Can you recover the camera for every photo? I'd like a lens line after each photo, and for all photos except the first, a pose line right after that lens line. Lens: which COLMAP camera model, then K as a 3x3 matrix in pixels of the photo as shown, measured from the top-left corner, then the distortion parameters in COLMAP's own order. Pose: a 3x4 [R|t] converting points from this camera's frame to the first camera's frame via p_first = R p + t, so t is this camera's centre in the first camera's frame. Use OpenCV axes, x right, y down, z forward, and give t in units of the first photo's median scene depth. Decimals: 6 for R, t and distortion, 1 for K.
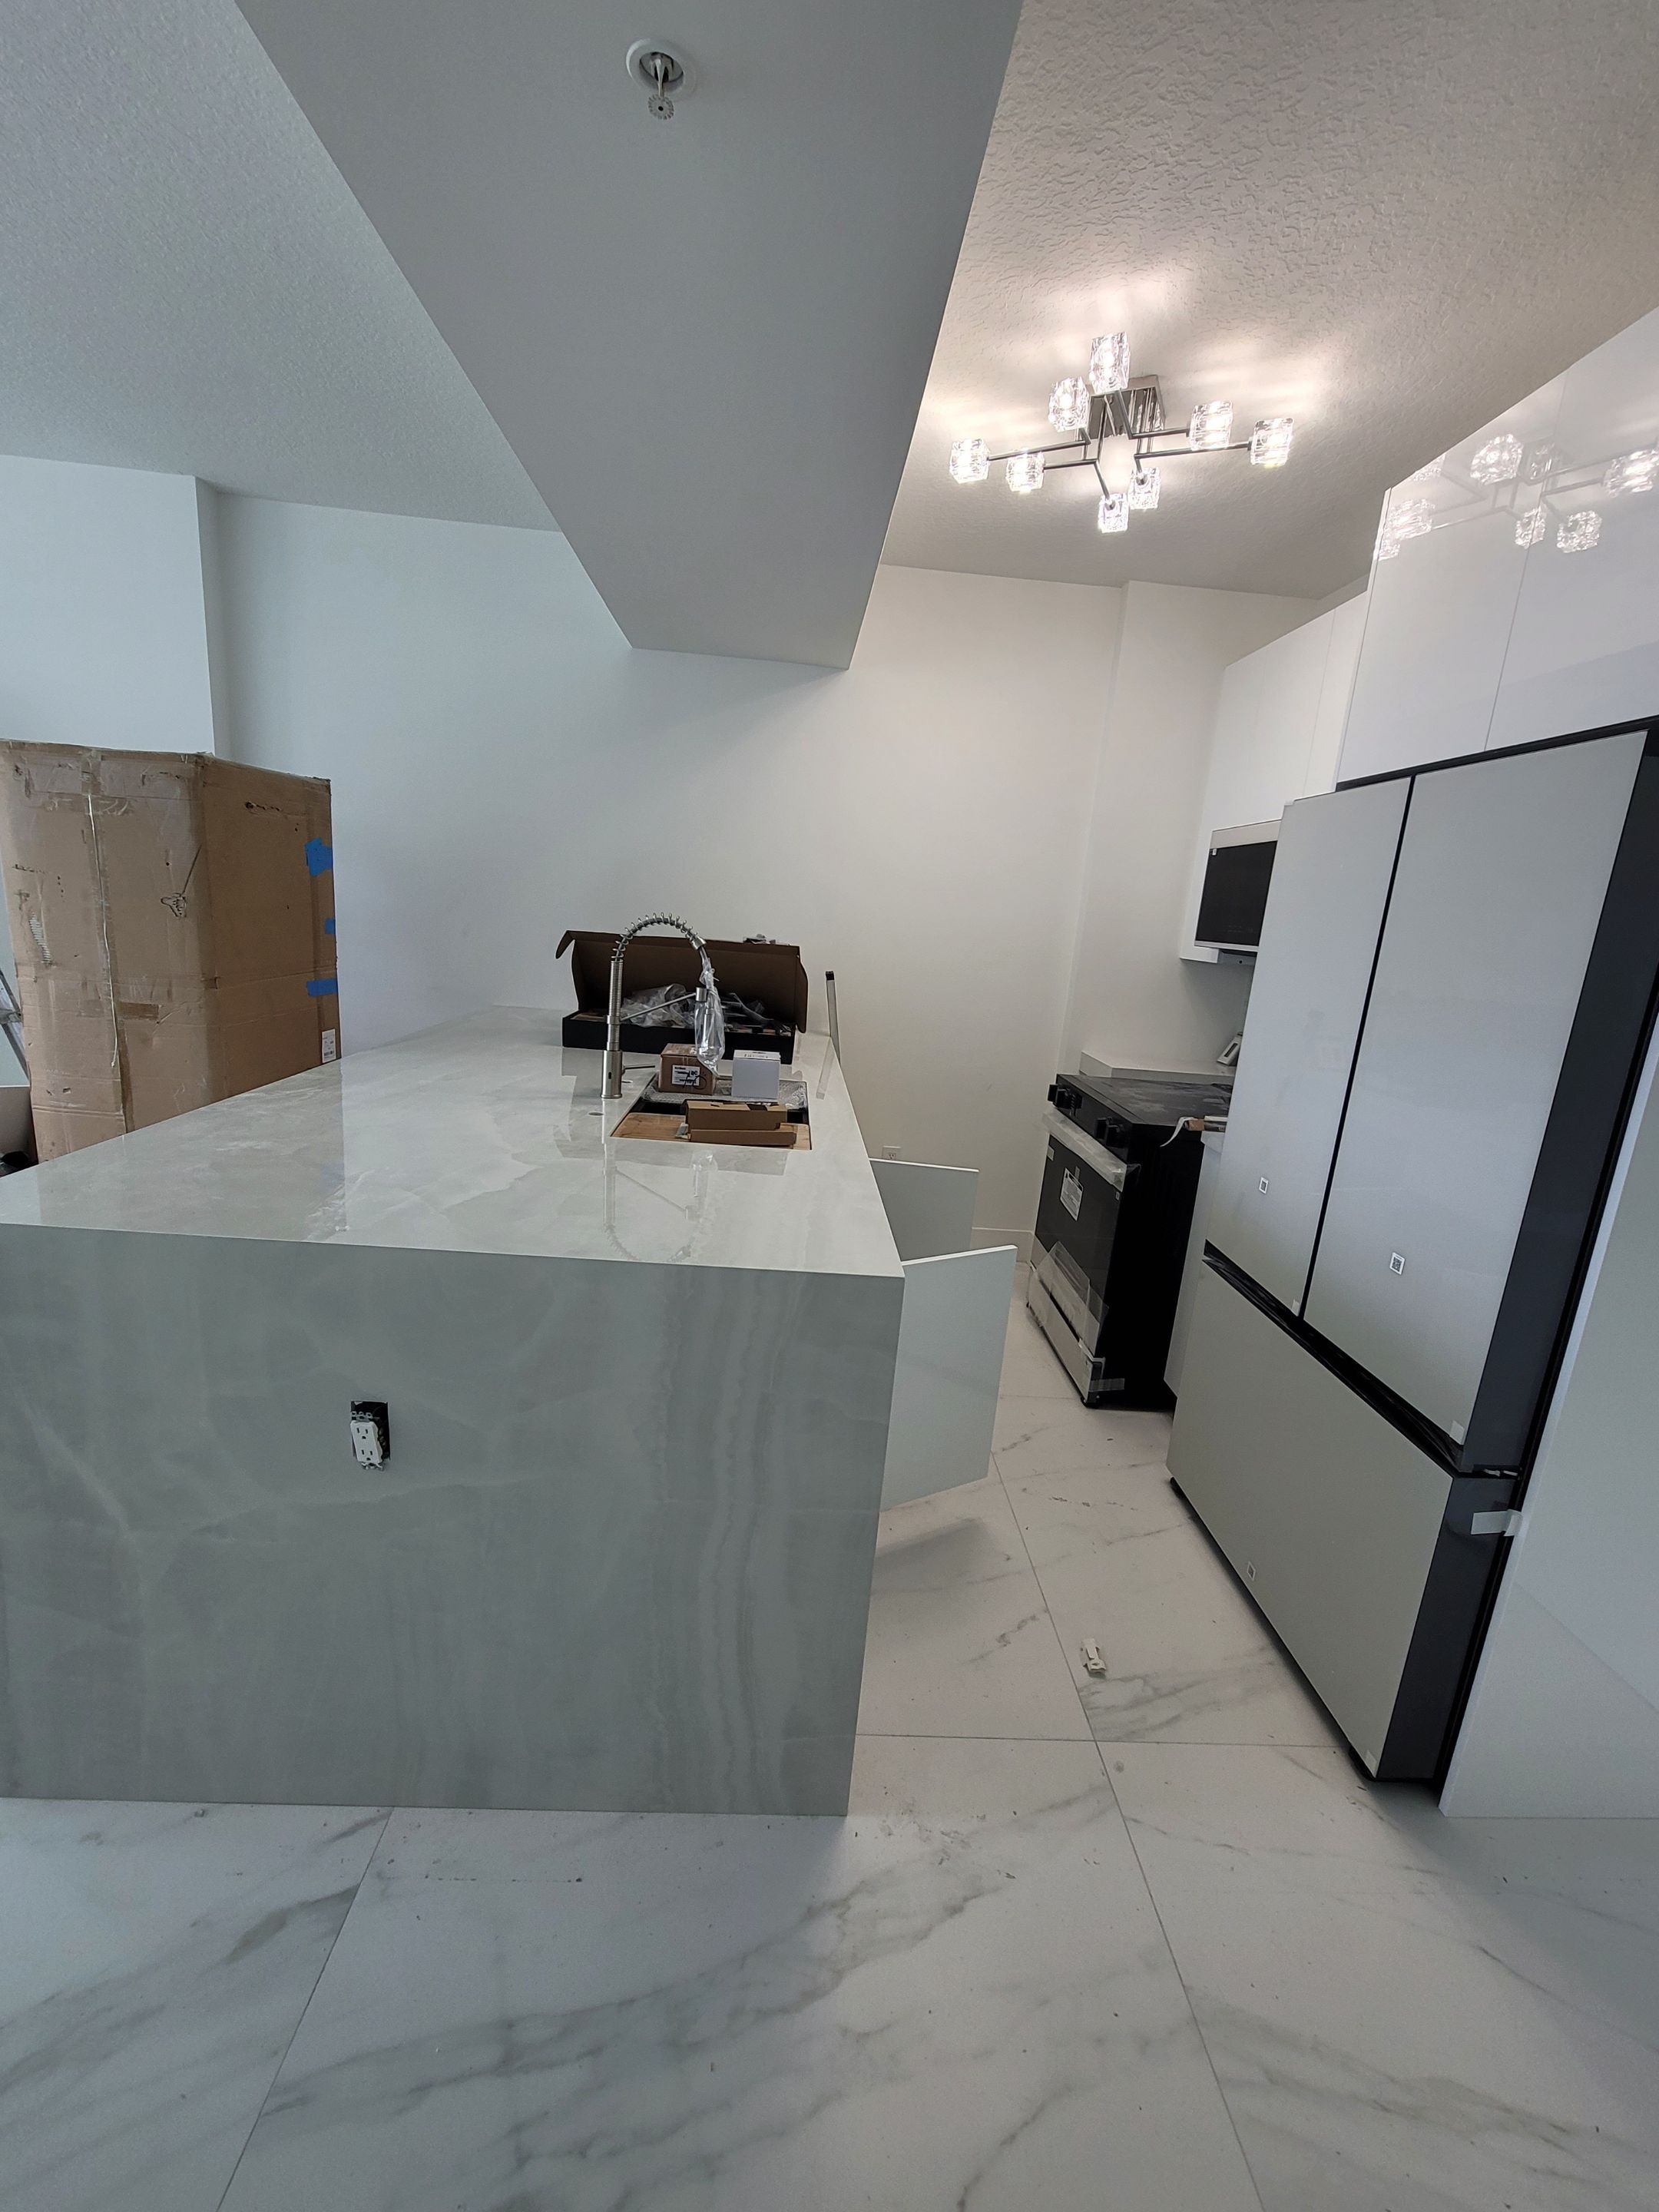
lens RADIAL K [[904.6, 0, 830.9], [0, 904.6, 1106.5], [0, 0, 1]] dist [-0.004376, 0.000121]
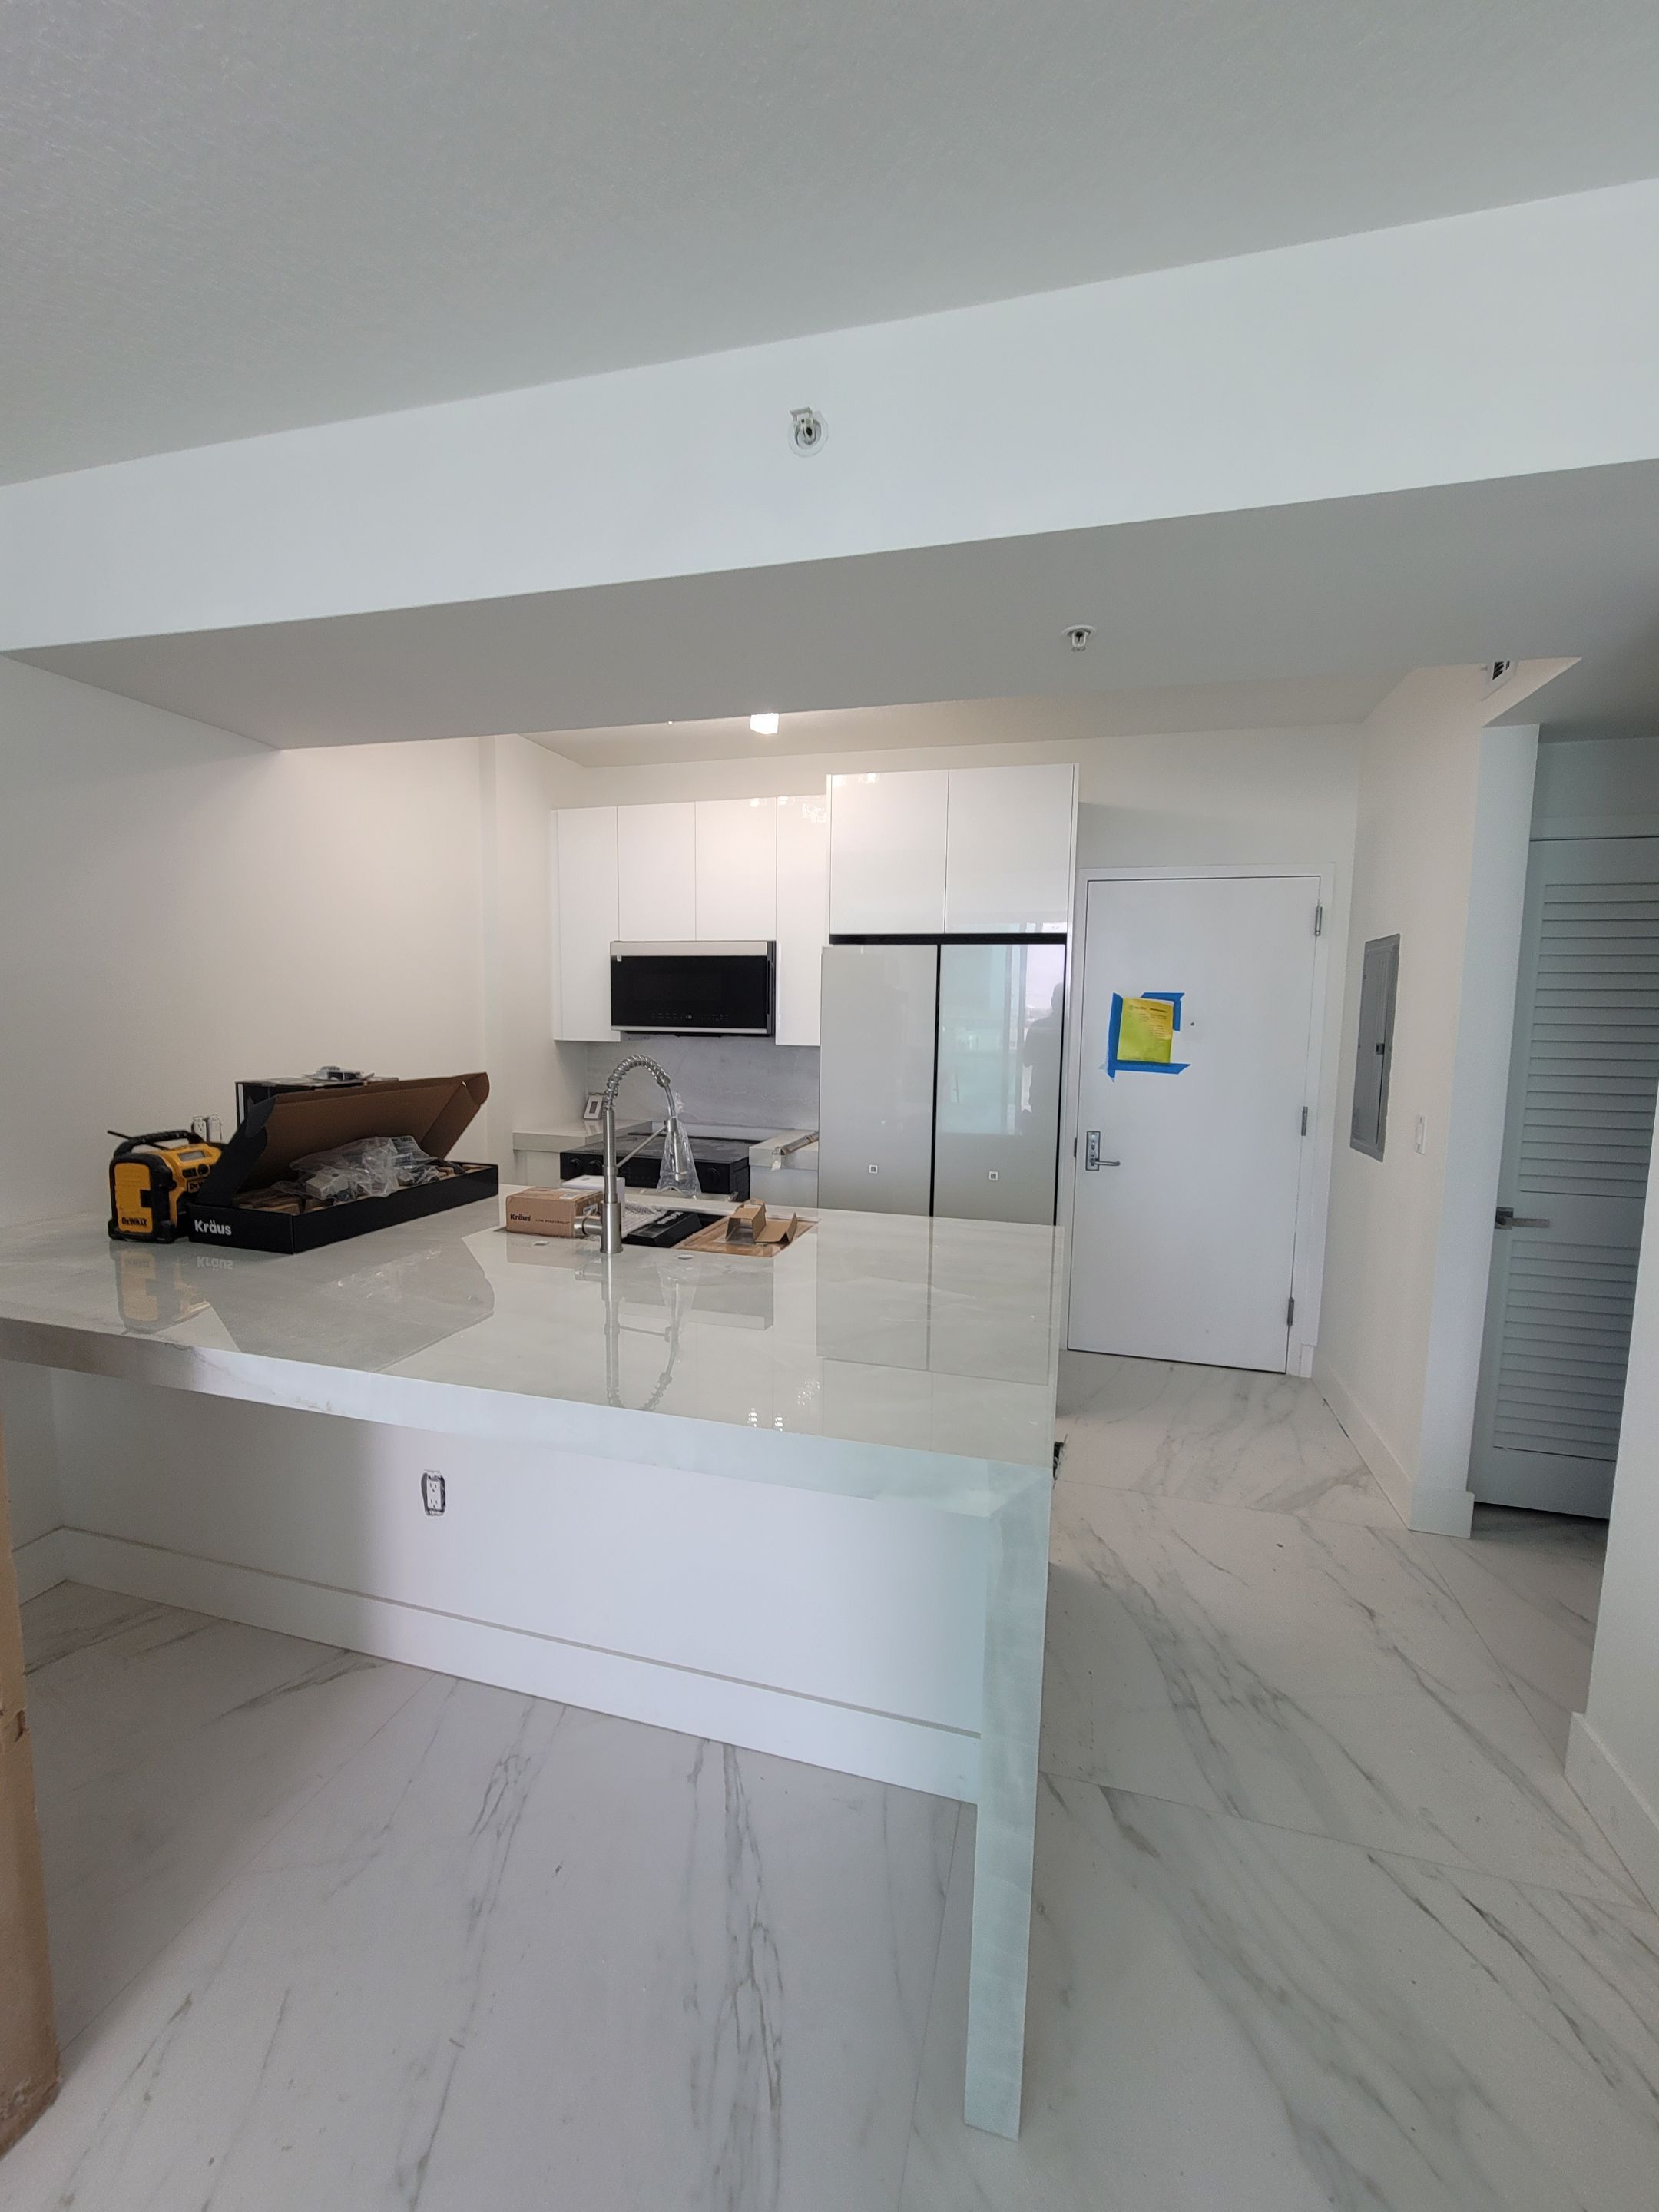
lens RADIAL K [[904.6, 0, 830.9], [0, 904.6, 1106.5], [0, 0, 1]] dist [-0.004376, 0.000121]
pose [[0.305708, -0.172699, 0.936332, -1.110482], [0.215054, 0.970524, 0.108791, -0.226603], [-0.927520, 0.168104, 0.333836, 0.480637]]
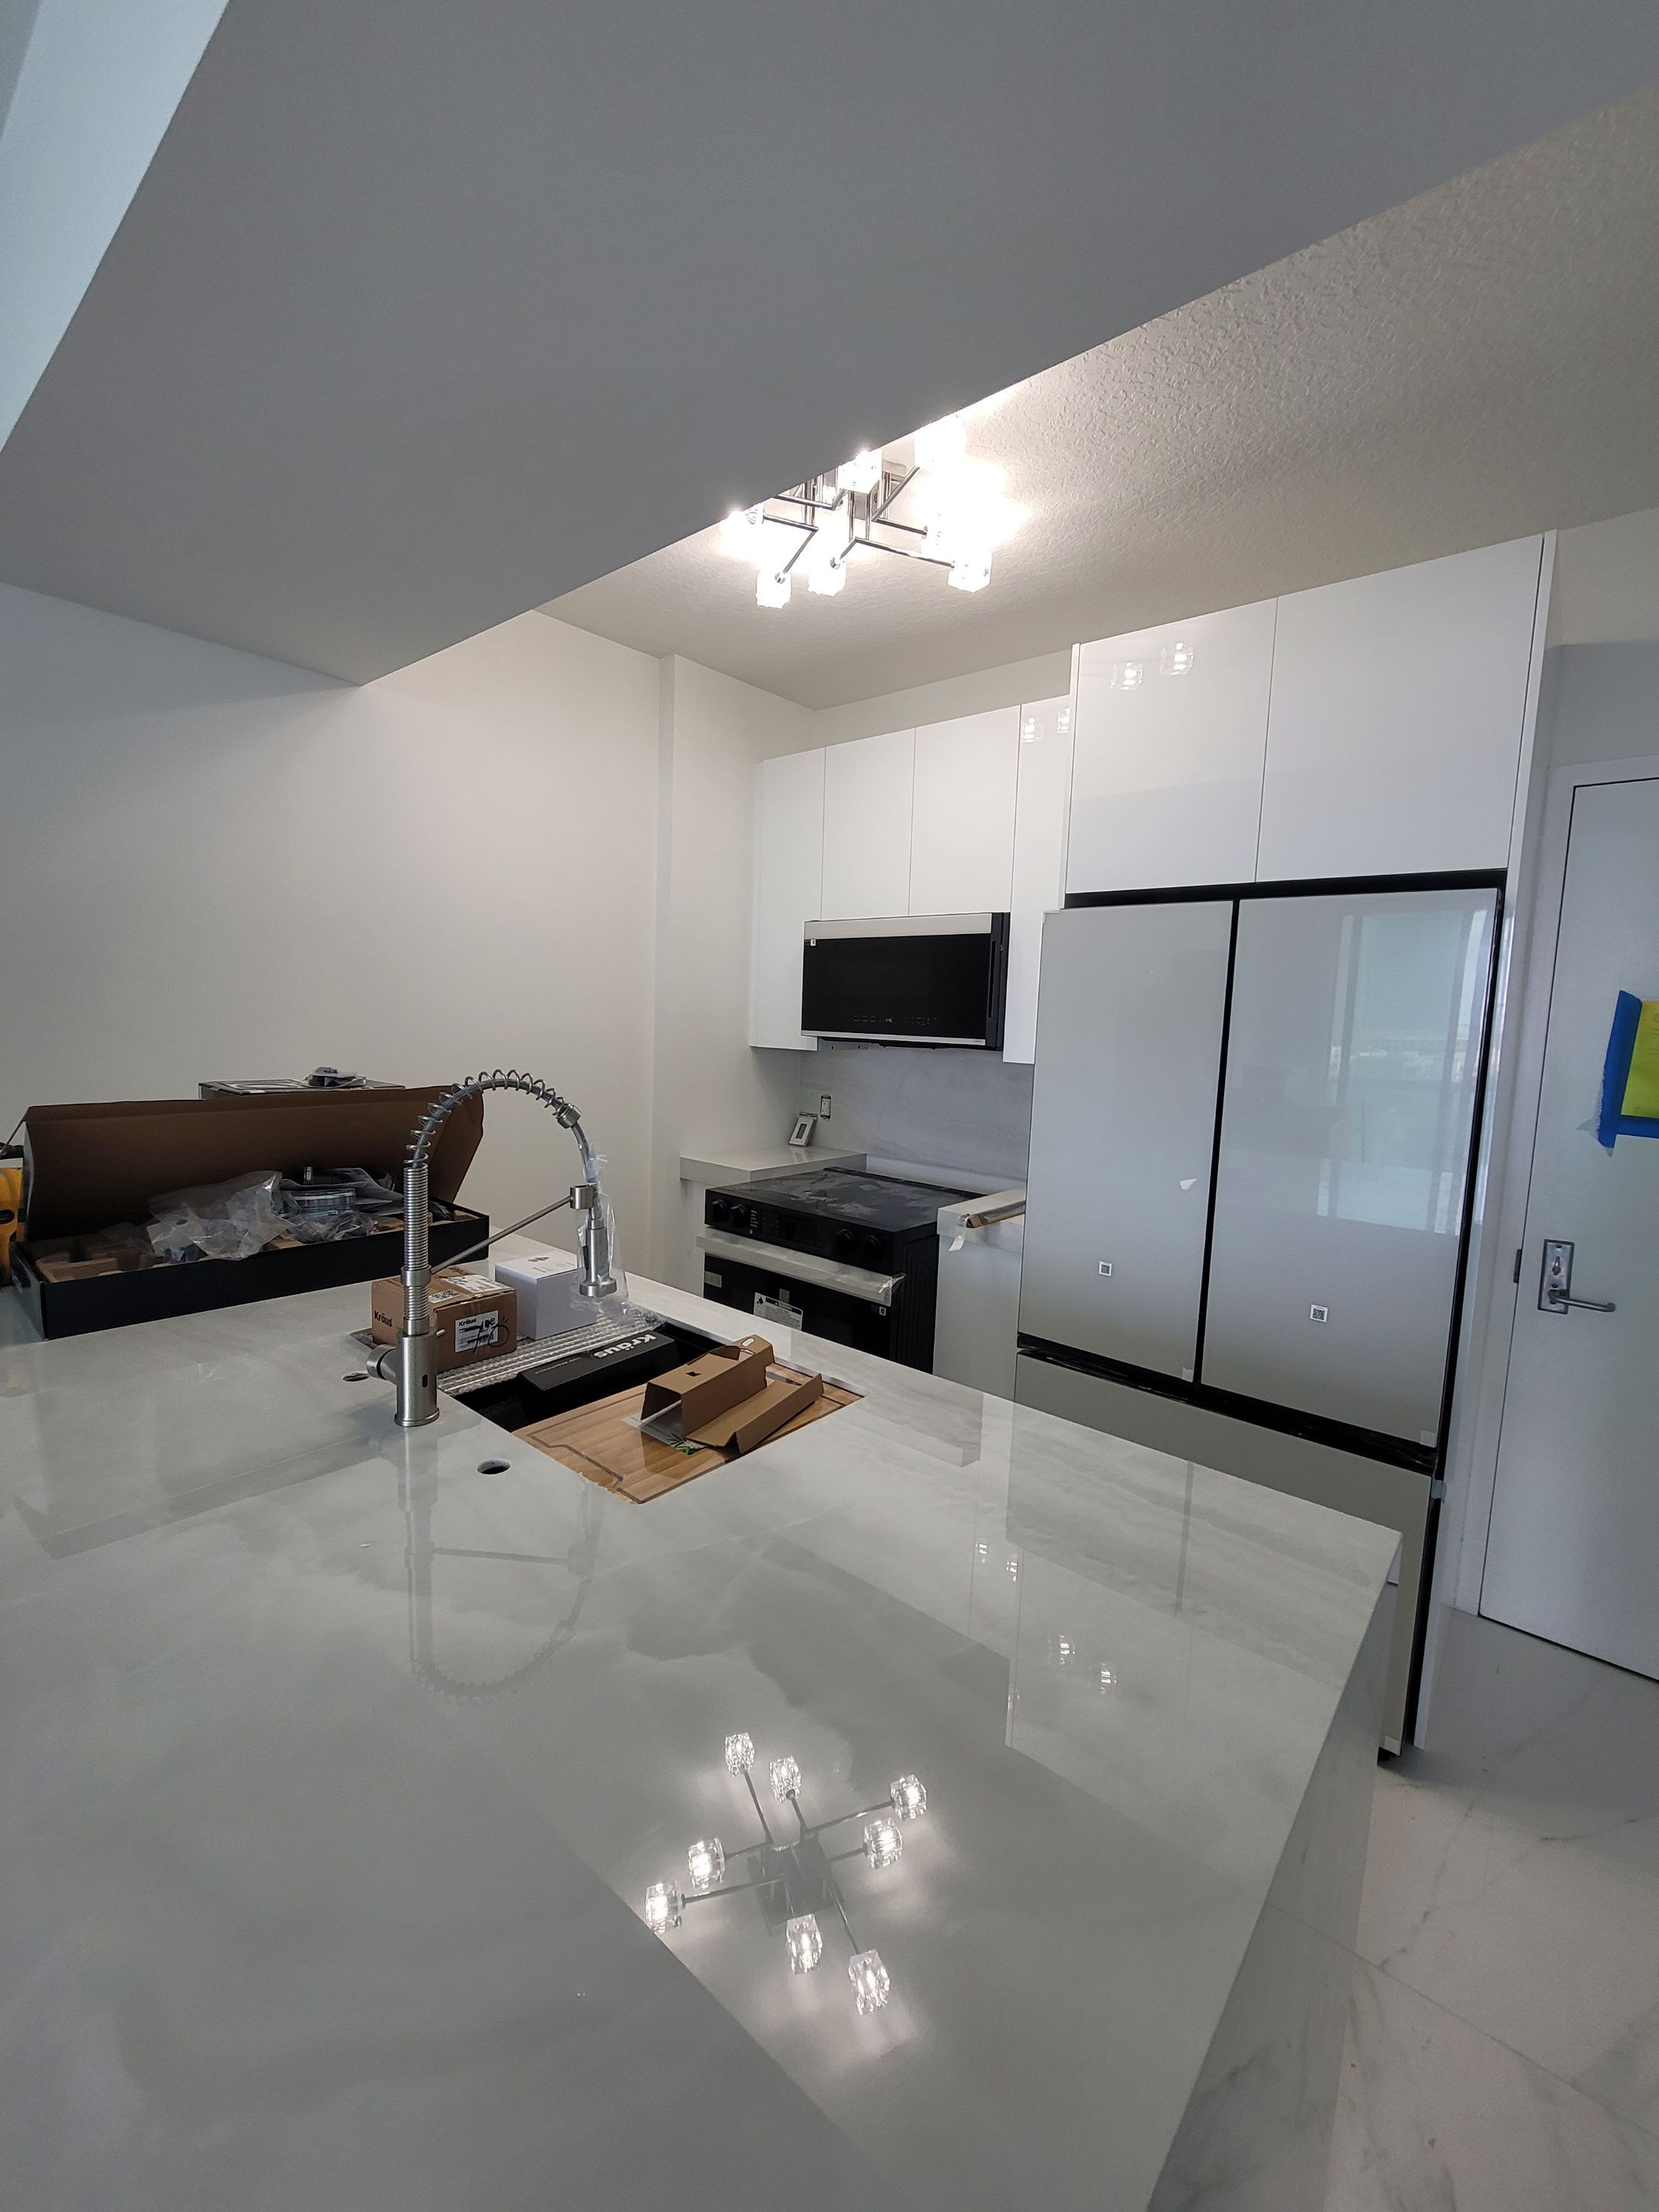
lens RADIAL K [[904.6, 0, 830.9], [0, 904.6, 1106.5], [0, 0, 1]] dist [-0.004376, 0.000121]
pose [[0.677008, -0.130134, 0.724379, -0.471318], [0.177972, 0.983980, 0.010437, -0.164775], [-0.714133, 0.121853, 0.689323, 0.475135]]
